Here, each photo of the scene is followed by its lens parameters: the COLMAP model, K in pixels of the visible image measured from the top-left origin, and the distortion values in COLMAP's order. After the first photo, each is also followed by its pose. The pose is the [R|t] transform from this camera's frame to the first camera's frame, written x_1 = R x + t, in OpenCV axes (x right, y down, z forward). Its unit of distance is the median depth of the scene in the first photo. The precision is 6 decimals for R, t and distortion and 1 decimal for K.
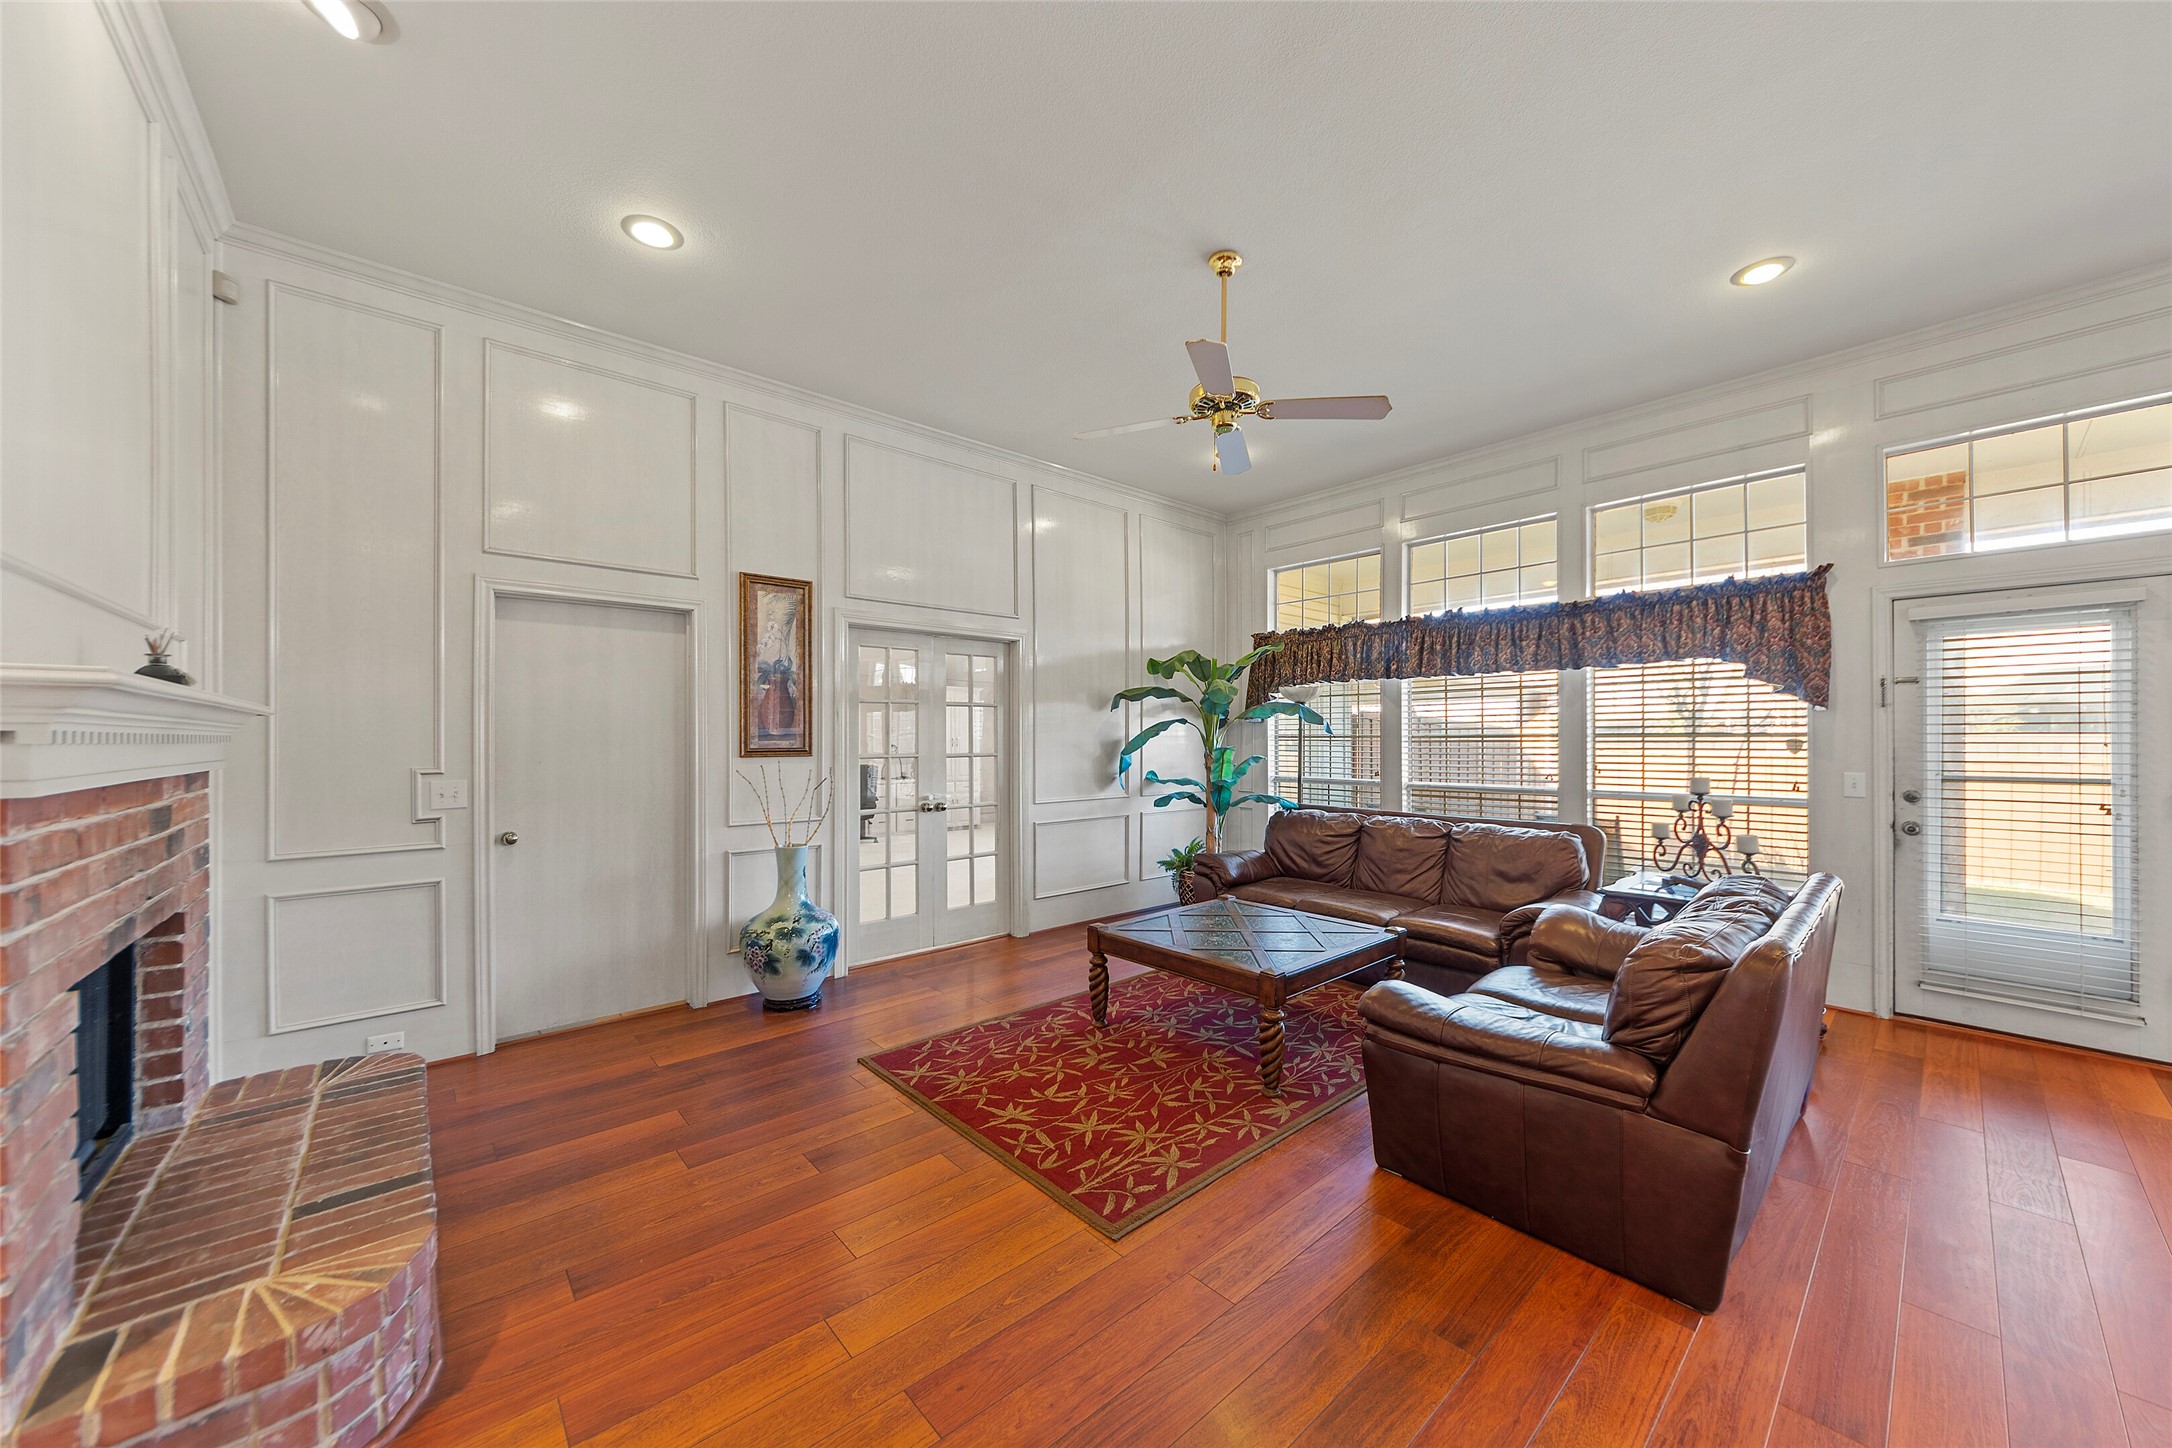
lens RADIAL K [[778.6, 0, 1102.5], [0, 778.6, 737.2], [0, 0, 1]] dist [0.003070, -0.000029]
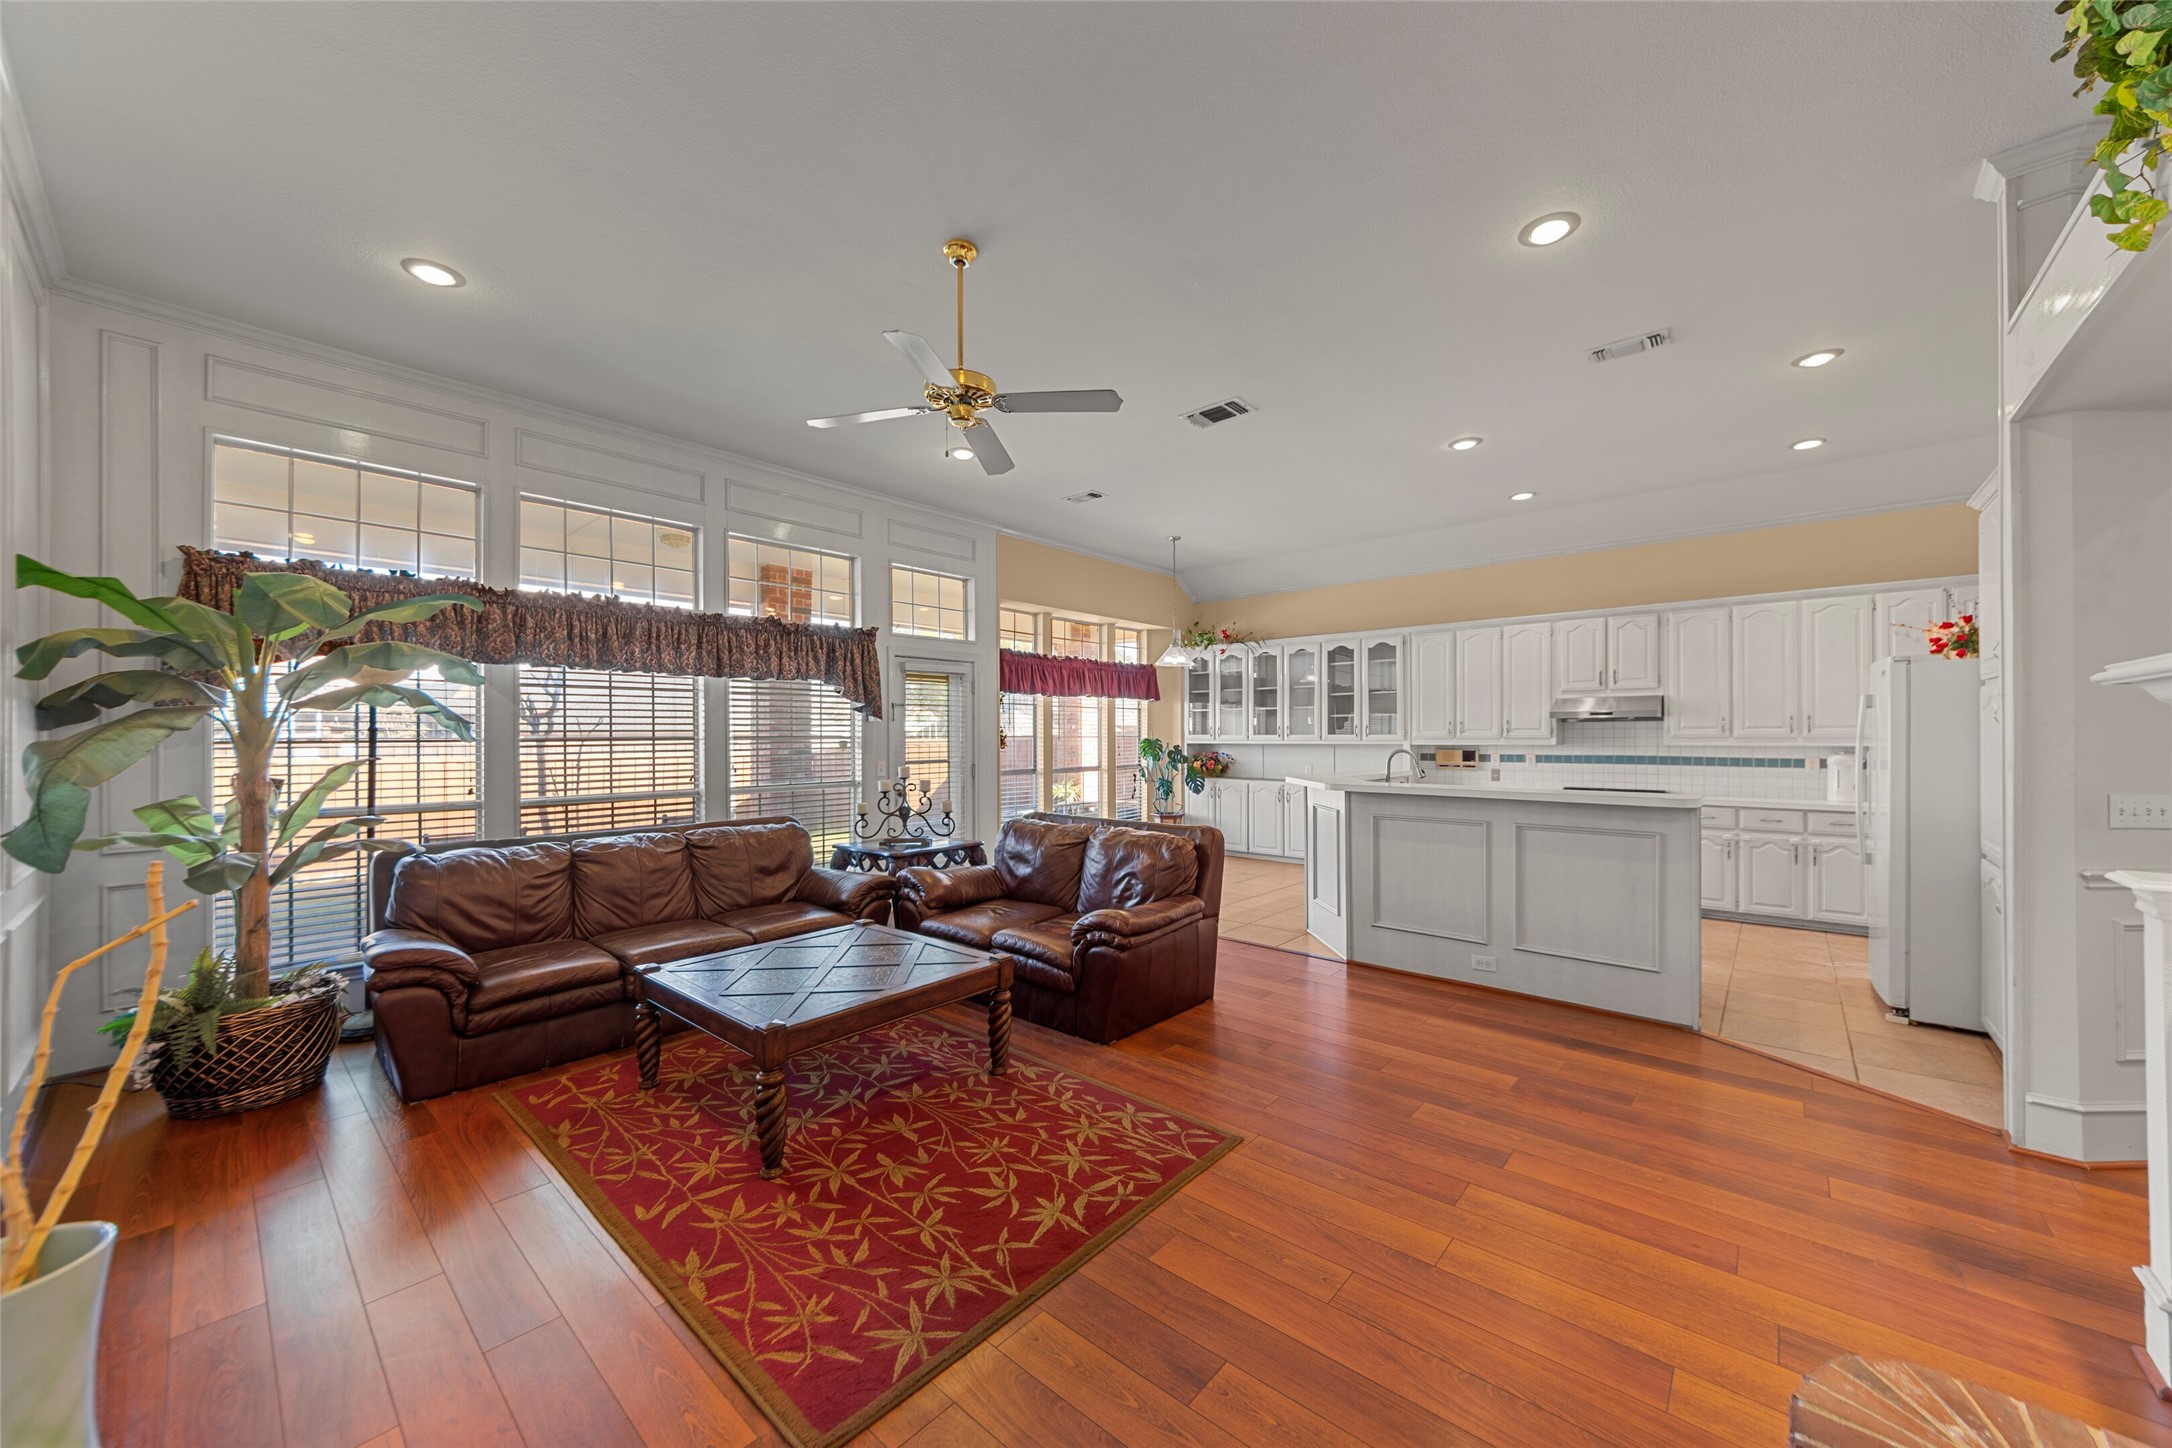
lens RADIAL K [[778.6, 0, 1099.5], [0, 778.6, 736.7], [0, 0, 1]] dist [0.003070, -0.000029]
pose [[-0.123345, 0.003165, 0.992359, -0.815821], [0.005935, 0.999979, -0.002452, 0.001338], [-0.992346, 0.005587, -0.123361, 0.938843]]
